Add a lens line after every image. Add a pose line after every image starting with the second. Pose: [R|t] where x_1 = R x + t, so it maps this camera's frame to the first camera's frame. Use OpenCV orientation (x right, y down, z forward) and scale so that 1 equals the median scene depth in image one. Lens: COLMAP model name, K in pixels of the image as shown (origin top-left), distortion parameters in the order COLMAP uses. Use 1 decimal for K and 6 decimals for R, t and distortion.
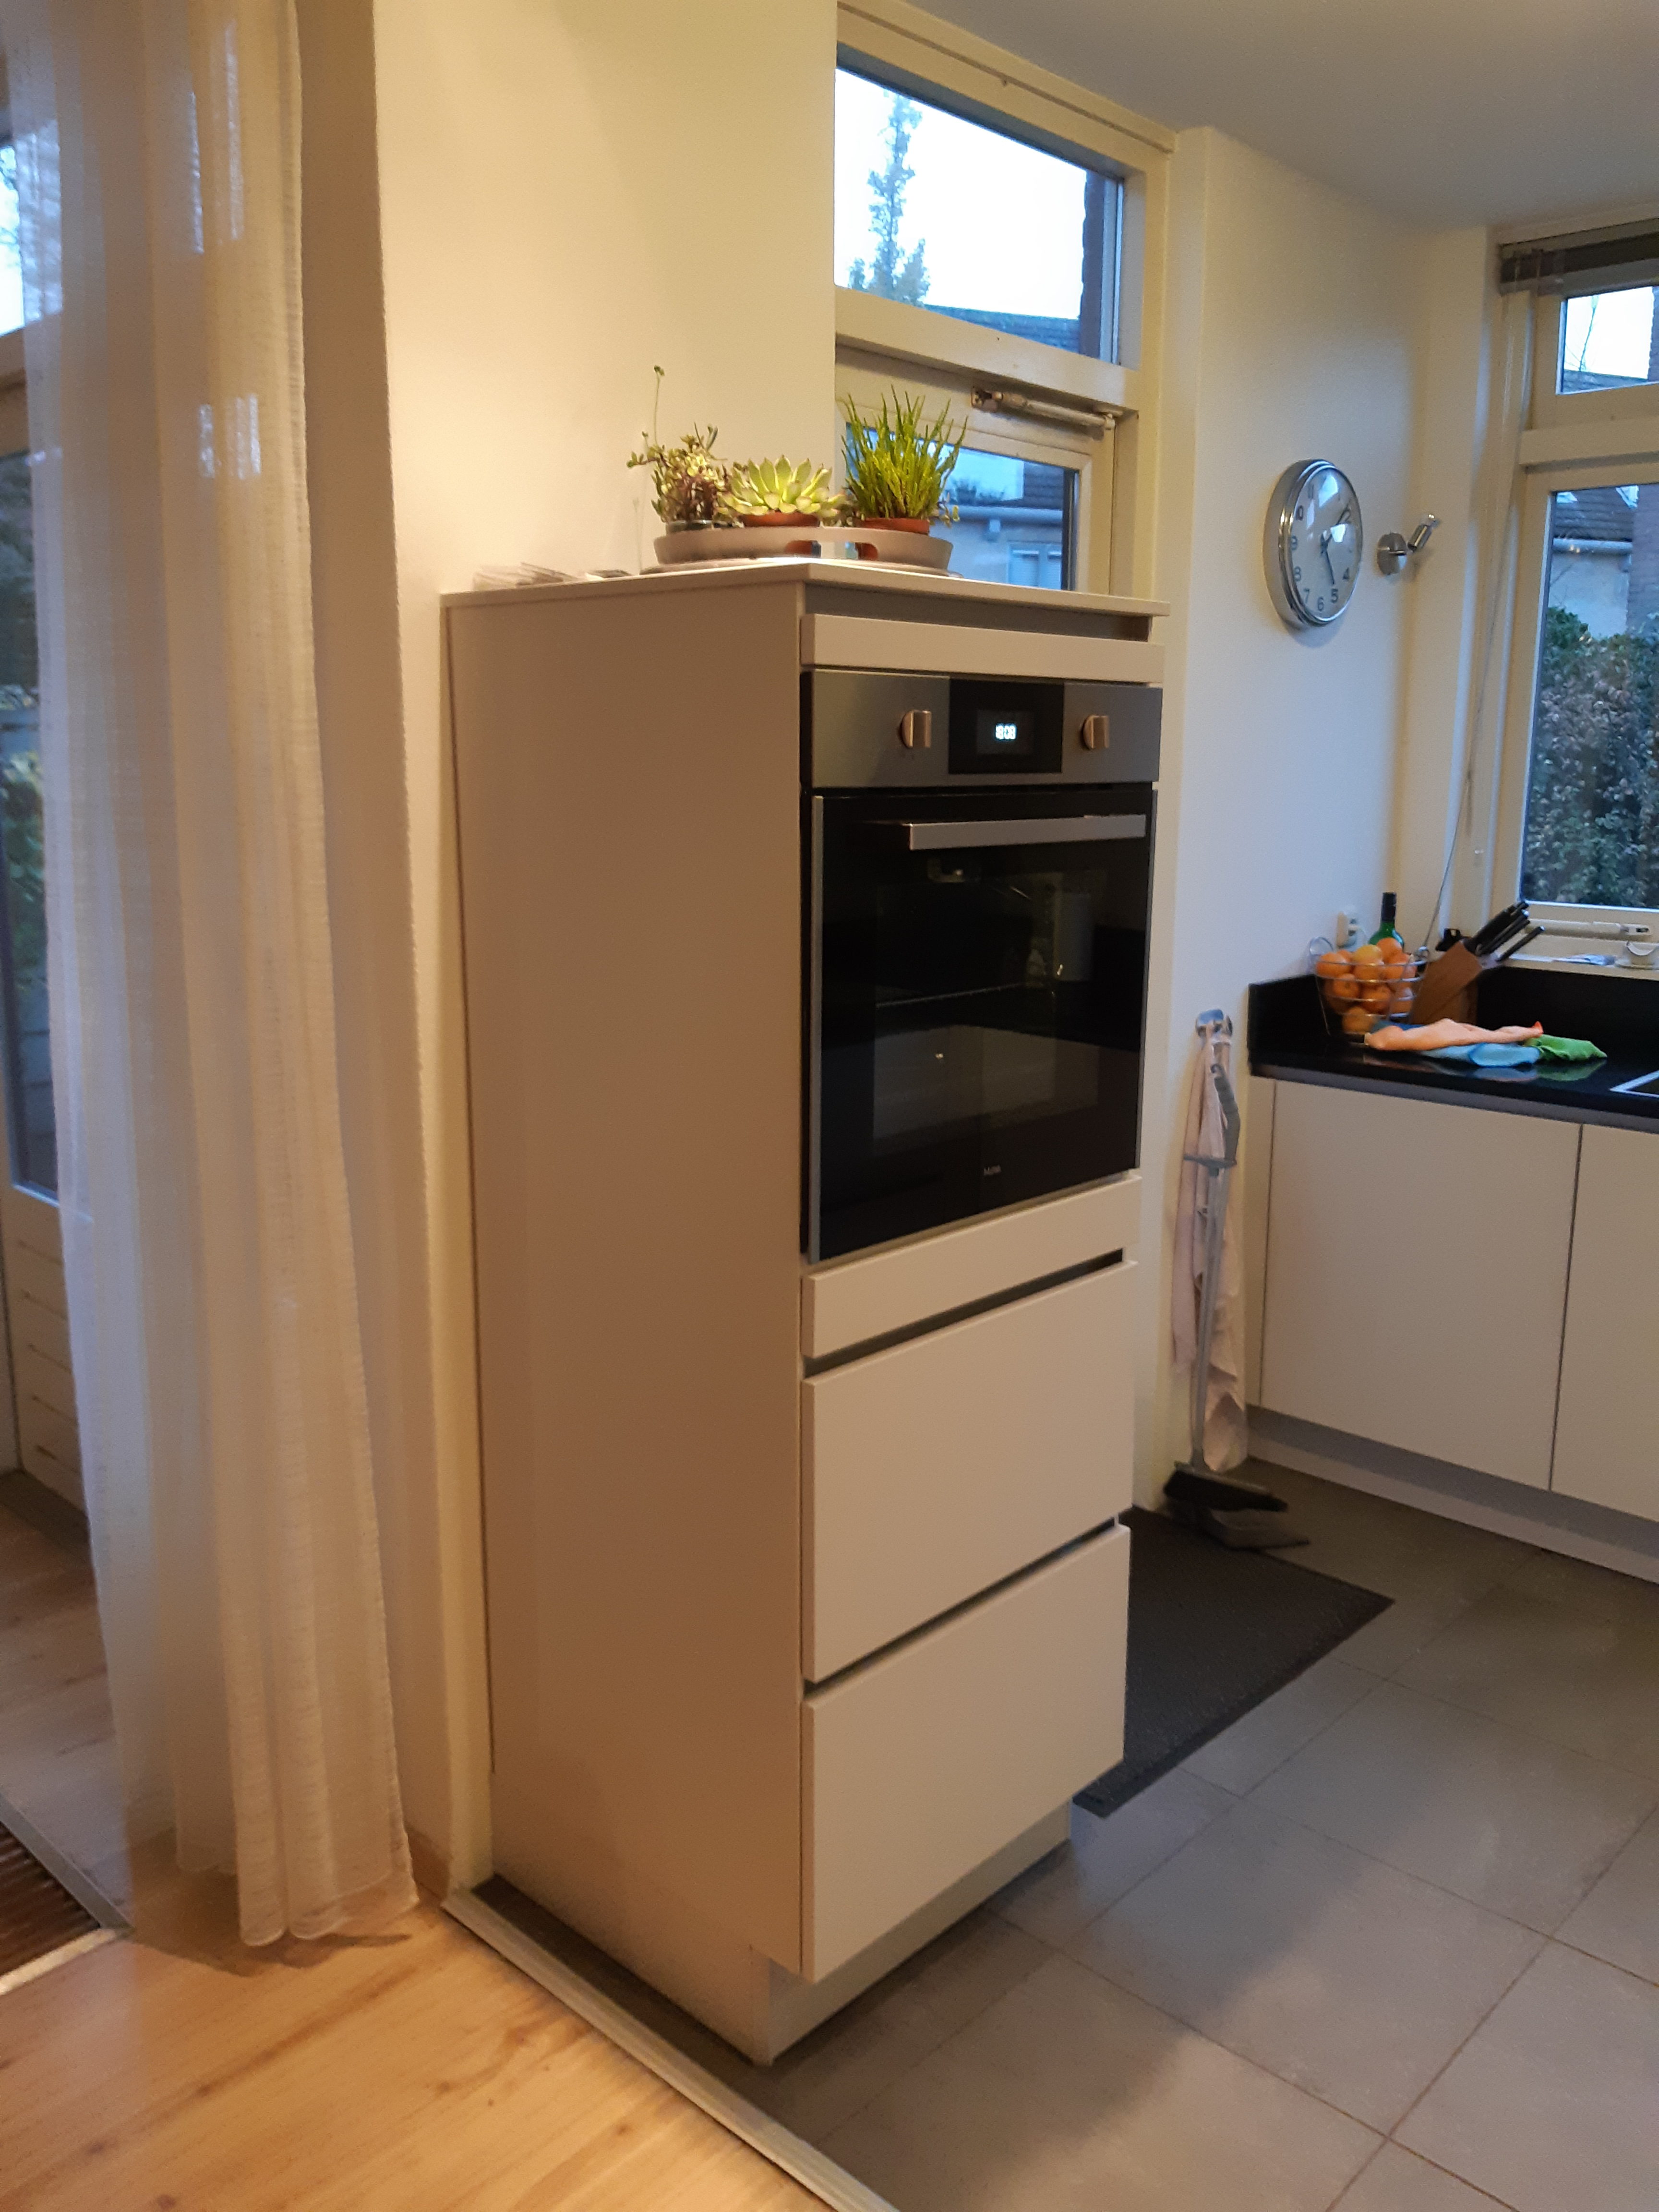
lens RADIAL K [[1737.6, 0, 868.8], [0, 1737.6, 1100.4], [0, 0, 1]] dist [0.074669, -0.147105]
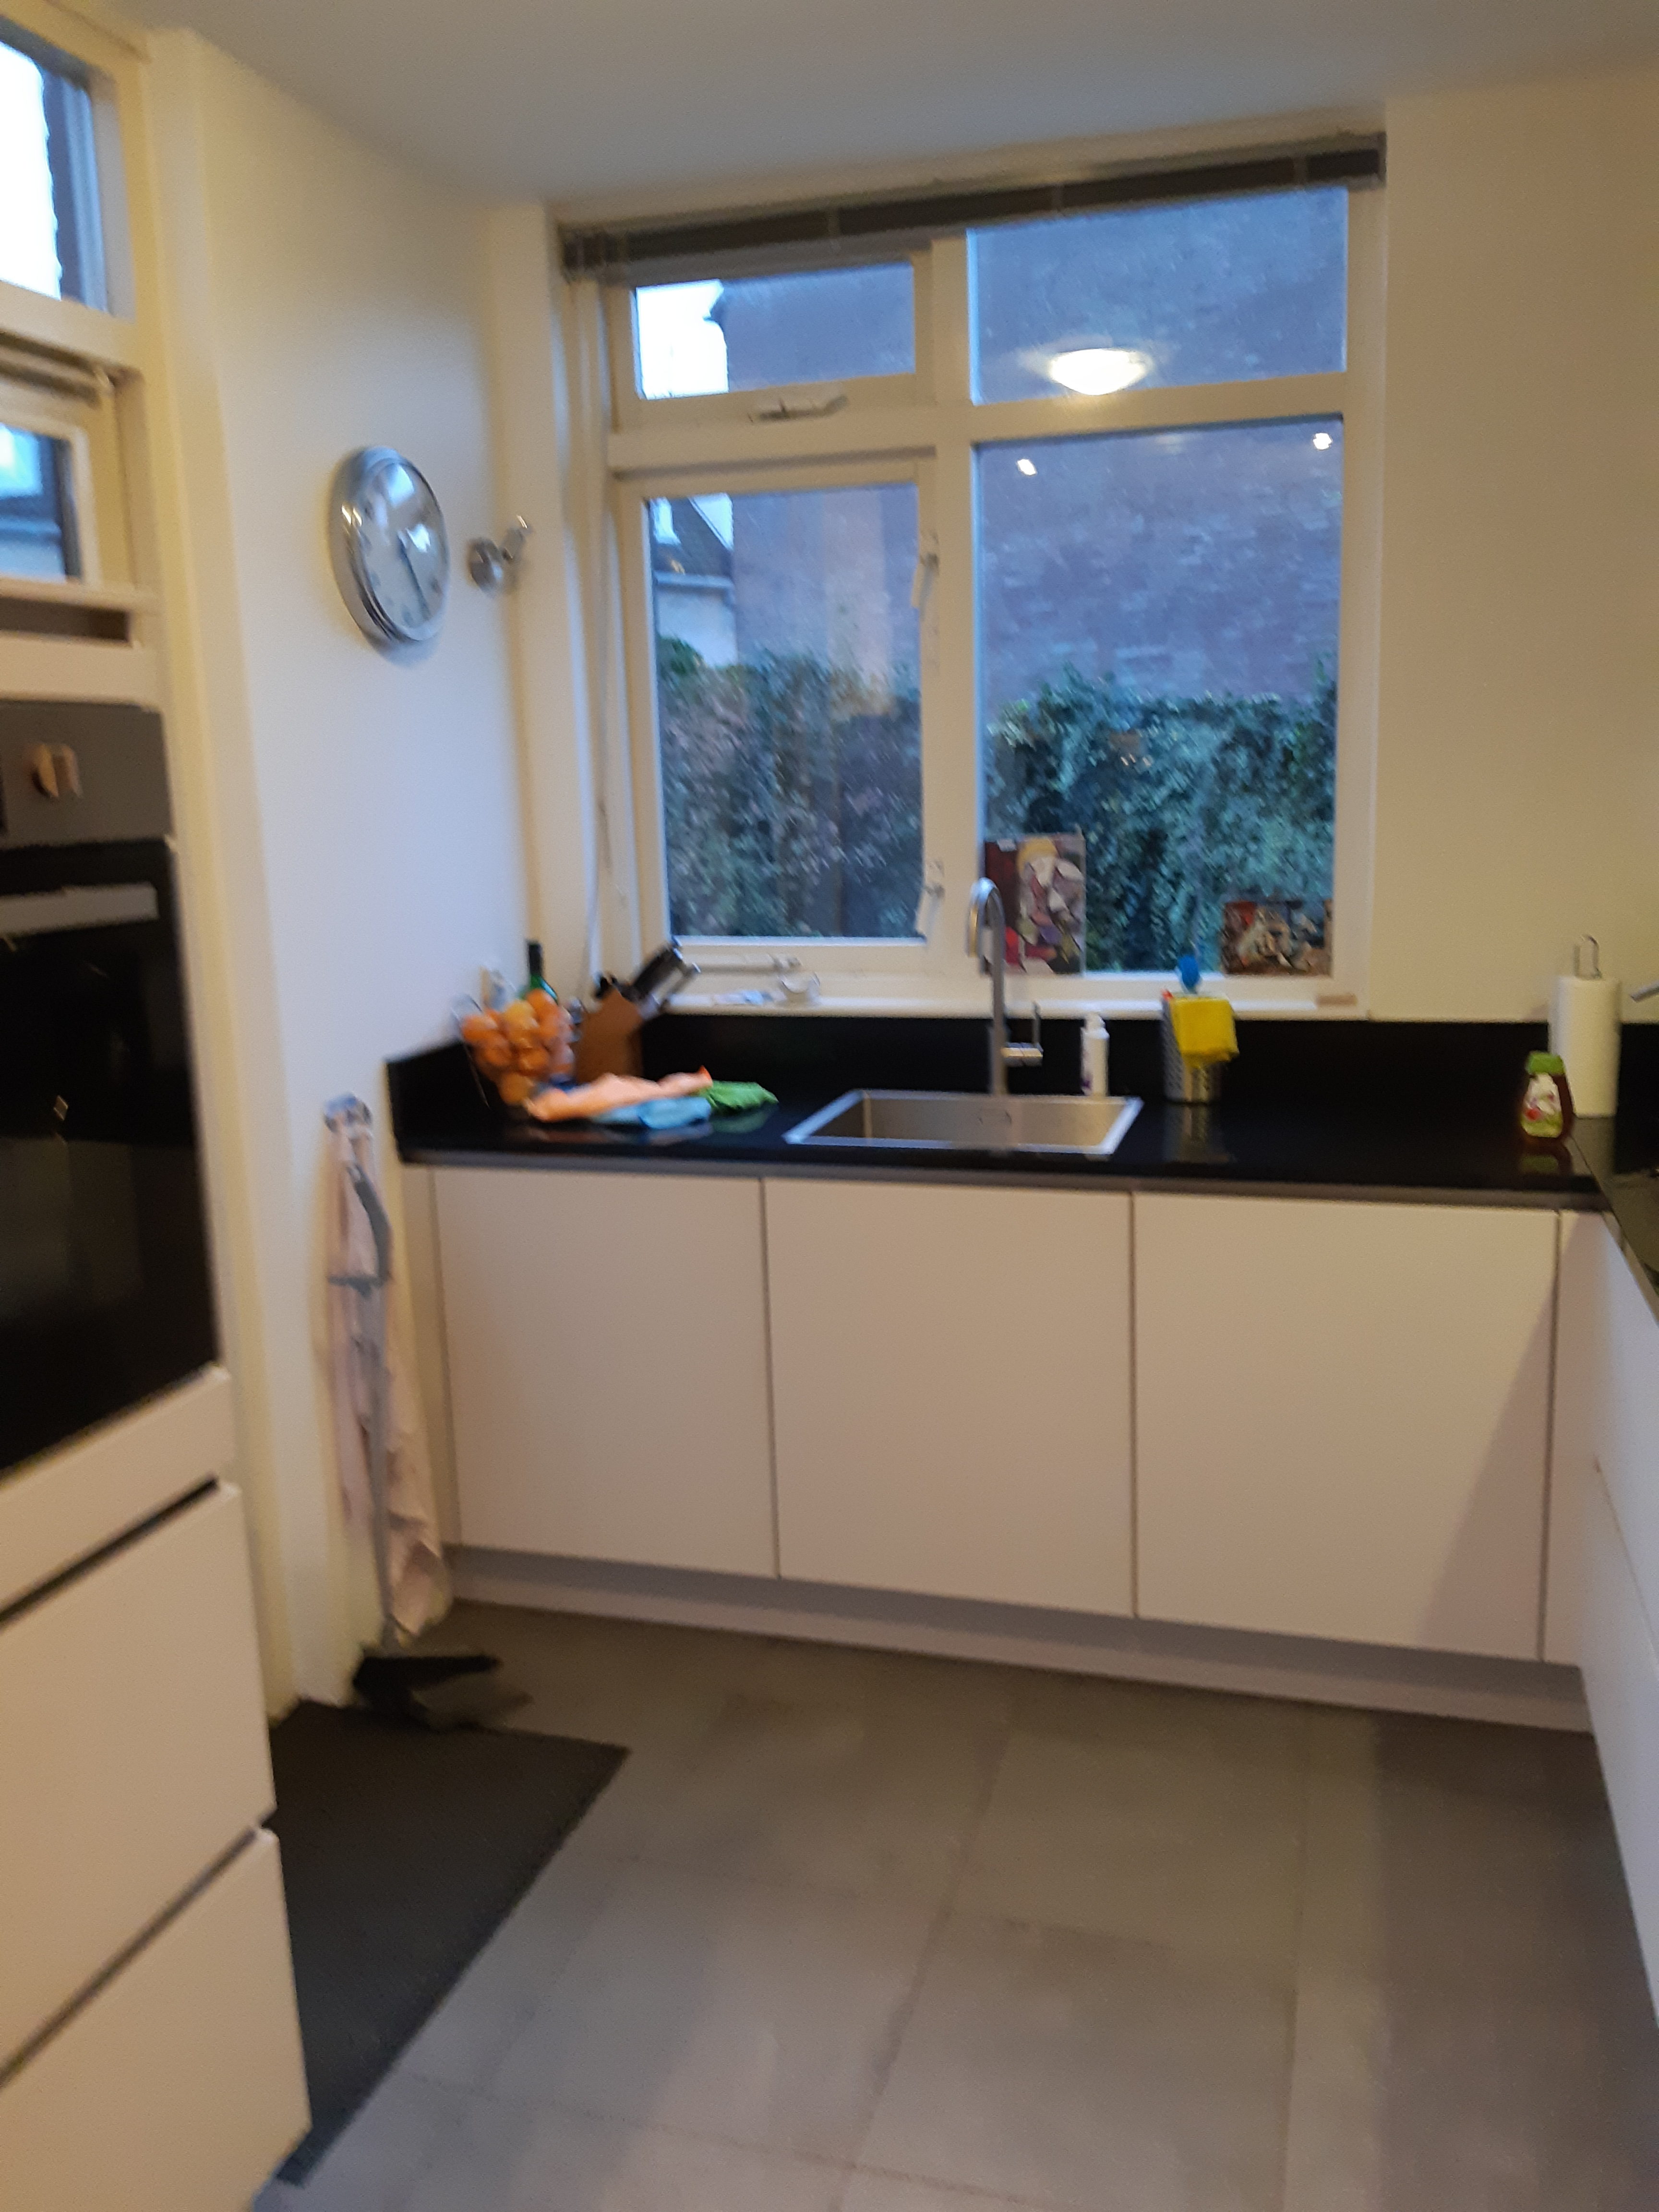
lens RADIAL K [[1737.6, 0, 868.8], [0, 1737.6, 1100.4], [0, 0, 1]] dist [0.074669, -0.147105]
pose [[0.892262, -0.114524, 0.436753, 0.055289], [0.122327, 0.992436, 0.010325, -0.027752], [-0.434632, 0.044214, 0.899522, 0.133234]]
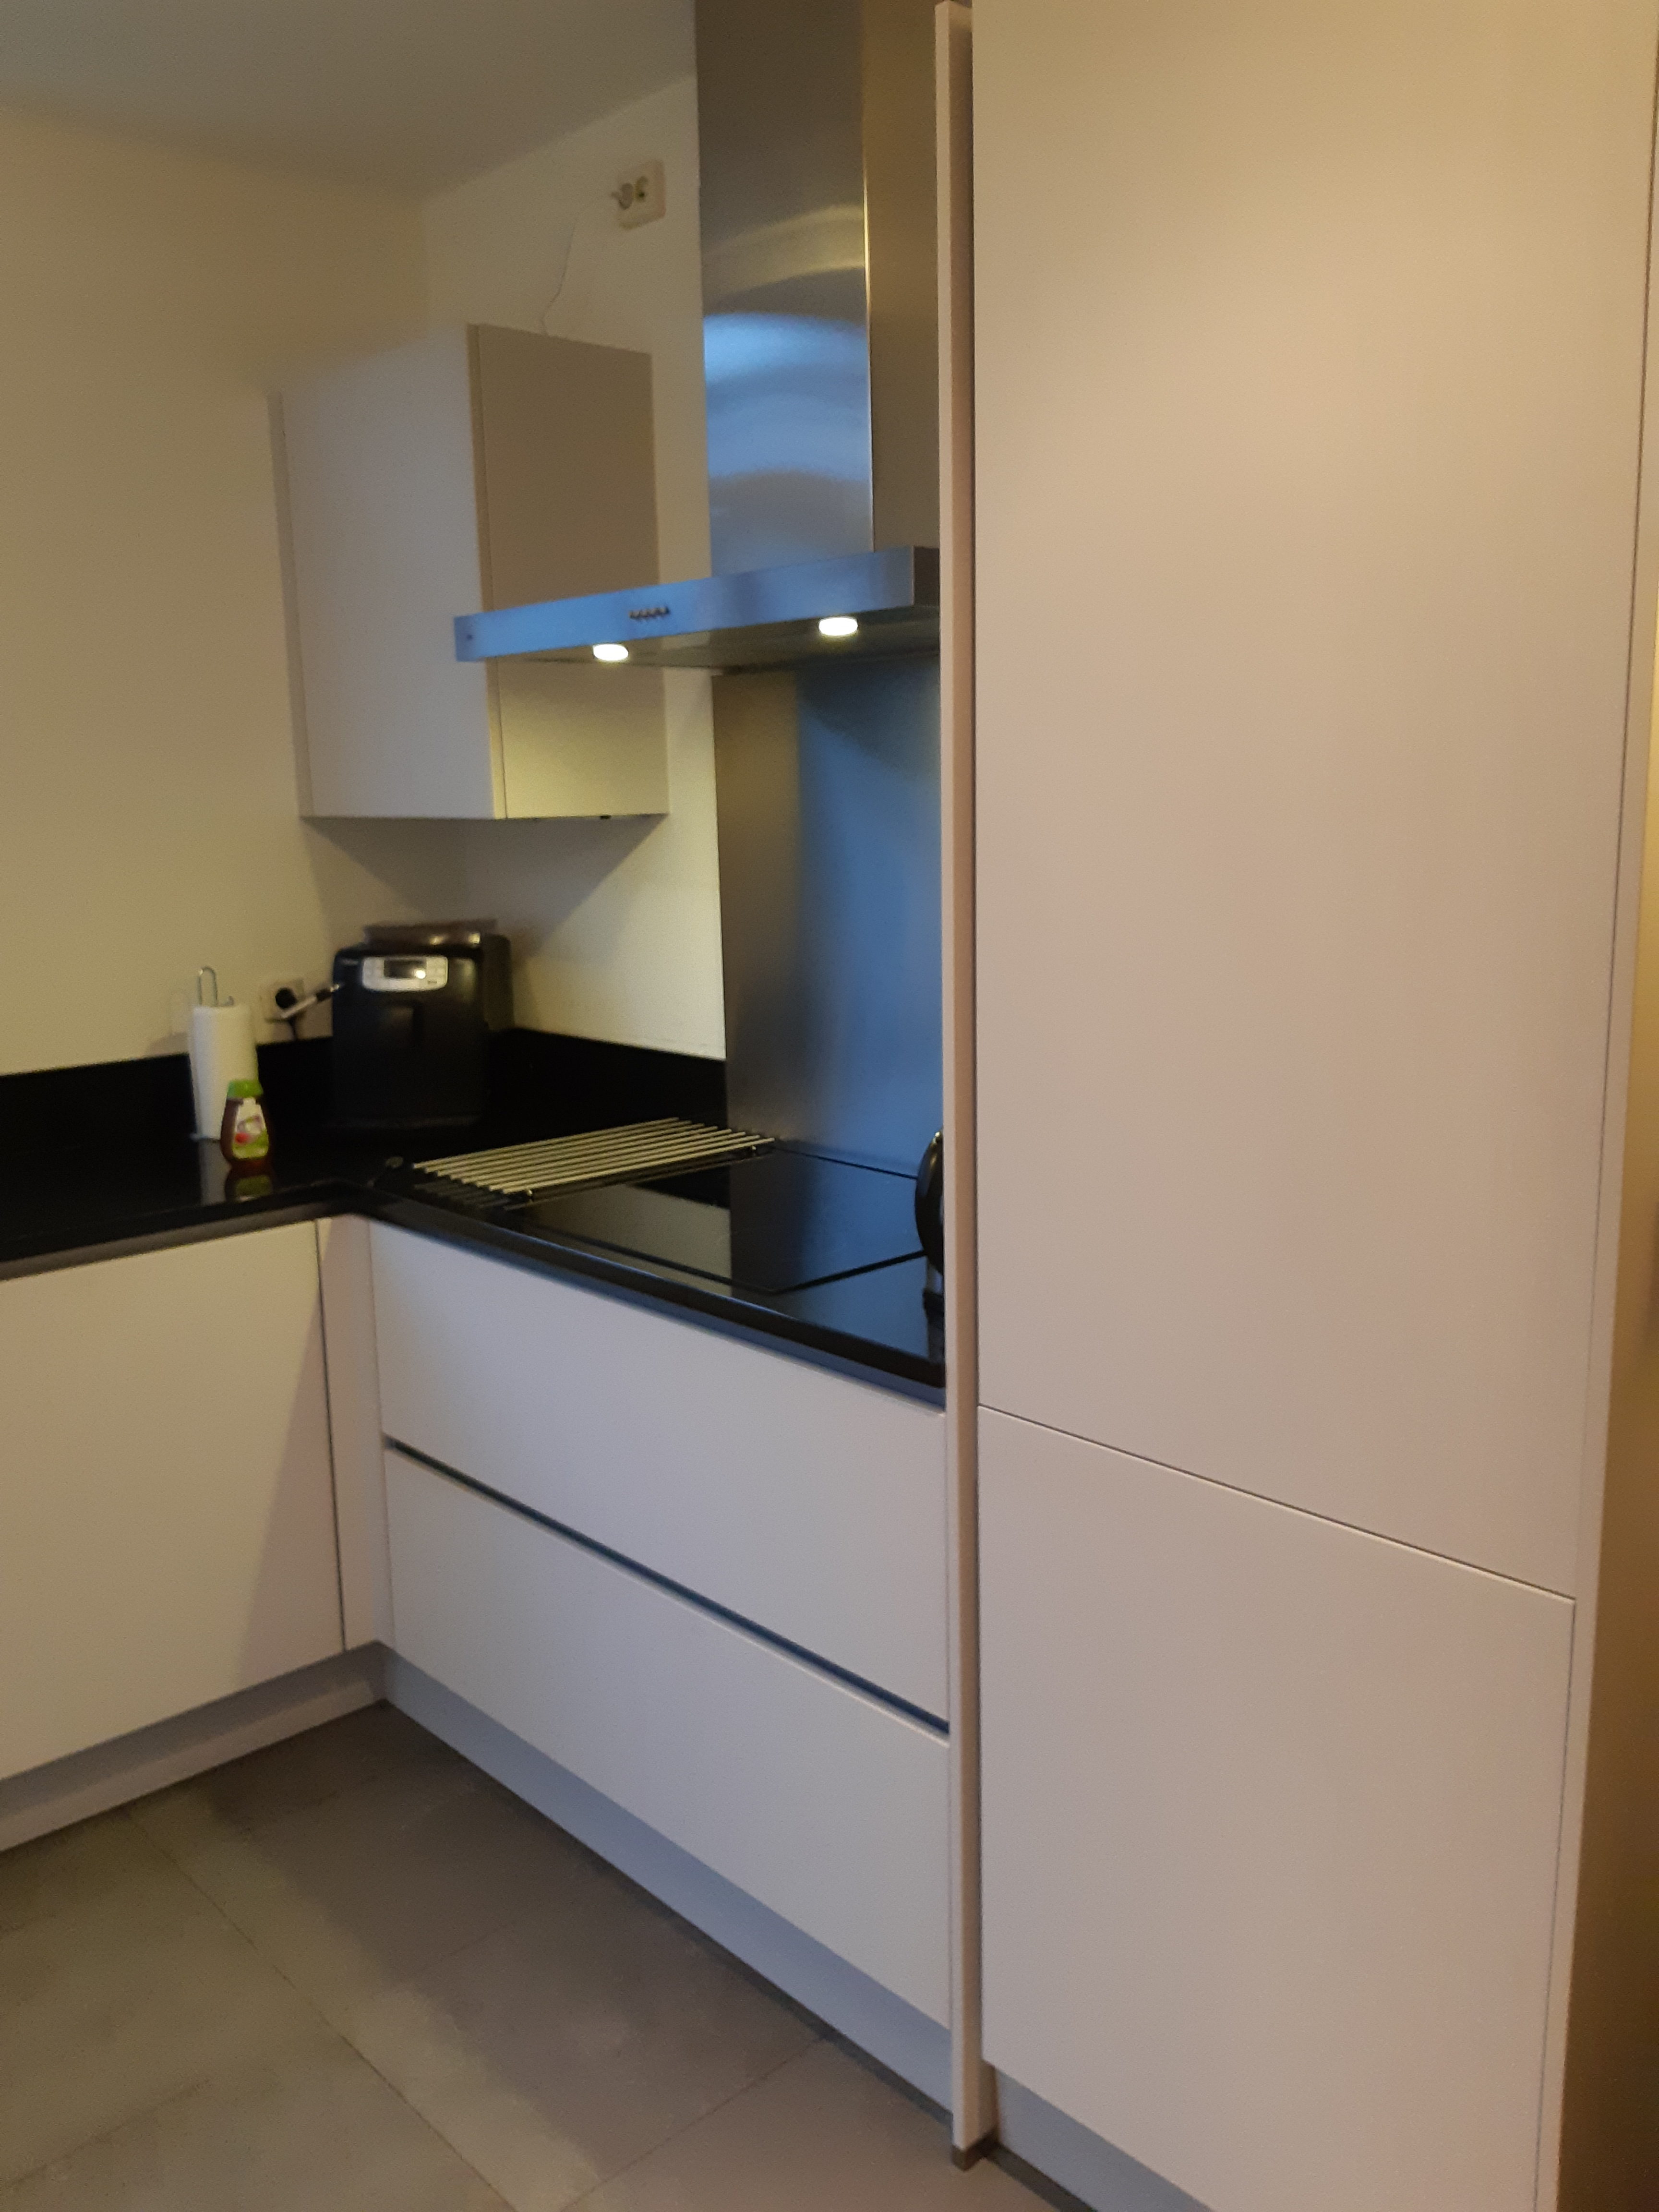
lens RADIAL K [[1766.0, 0, 889.2], [0, 1766.0, 1106.1], [0, 0, 1]] dist [0.123430, -0.157283]
pose [[0.067177, -0.187114, 0.980039, -0.118829], [0.216173, 0.961655, 0.168786, -0.065494], [-0.974041, 0.200519, 0.105050, 0.330487]]
